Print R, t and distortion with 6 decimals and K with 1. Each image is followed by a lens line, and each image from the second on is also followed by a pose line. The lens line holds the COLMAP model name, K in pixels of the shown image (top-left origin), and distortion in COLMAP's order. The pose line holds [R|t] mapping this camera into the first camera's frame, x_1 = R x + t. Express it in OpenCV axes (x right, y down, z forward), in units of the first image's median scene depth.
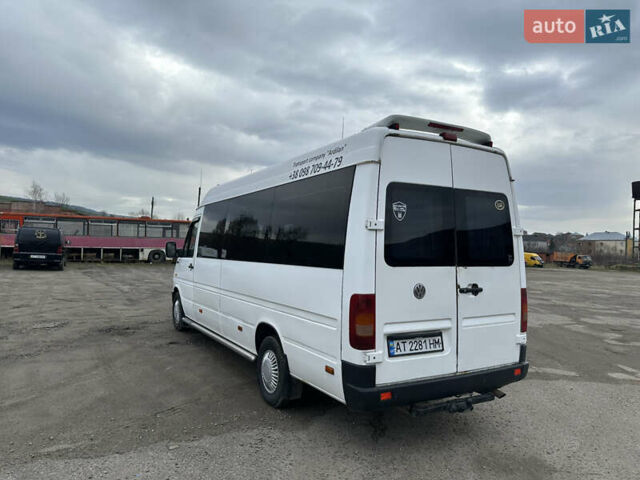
lens RADIAL K [[458.7, 0, 327.3], [0, 458.7, 248.2], [0, 0, 1]] dist [0.034379, -0.053256]
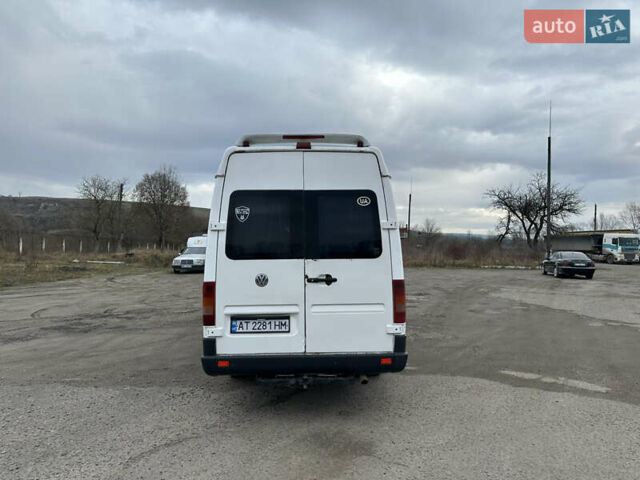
lens RADIAL K [[462.4, 0, 324.6], [0, 462.4, 243.1], [0, 0, 1]] dist [0.044667, -0.049494]
pose [[0.869832, -0.036668, -0.491984, 0.874316], [0.027020, 0.999278, -0.026705, 0.032143], [0.492608, 0.009935, 0.870195, 0.034866]]
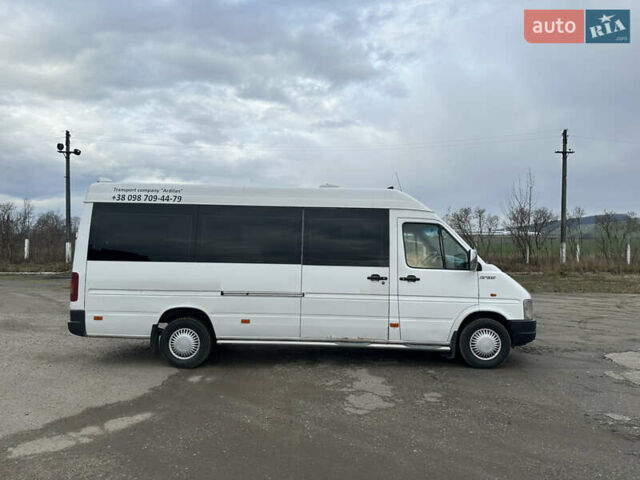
lens RADIAL K [[462.4, 0, 324.6], [0, 462.4, 243.1], [0, 0, 1]] dist [0.044667, -0.049494]
pose [[-0.556683, -0.061891, -0.828416, 1.371864], [-0.025947, 0.998030, -0.057127, 0.063723], [0.830320, -0.010307, -0.557192, 2.773417]]
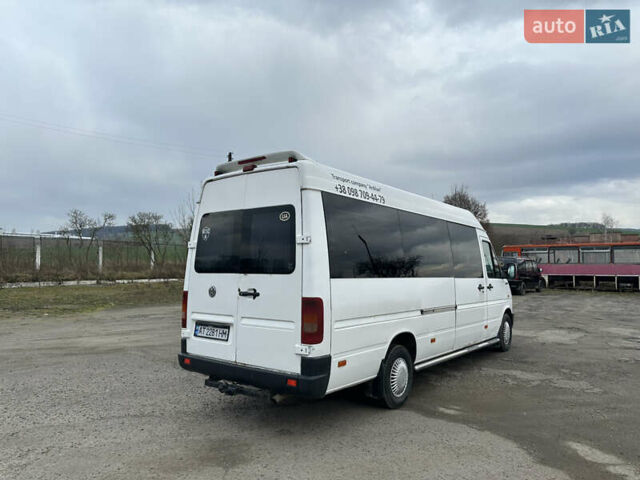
lens RADIAL K [[464.7, 0, 301.3], [0, 464.7, 241.4], [0, 0, 1]] dist [0.039813, -0.044427]
pose [[0.340262, -0.076611, -0.937205, 1.473994], [-0.000332, 0.996666, -0.081592, 0.054849], [0.940331, 0.028074, 0.339102, 0.728015]]
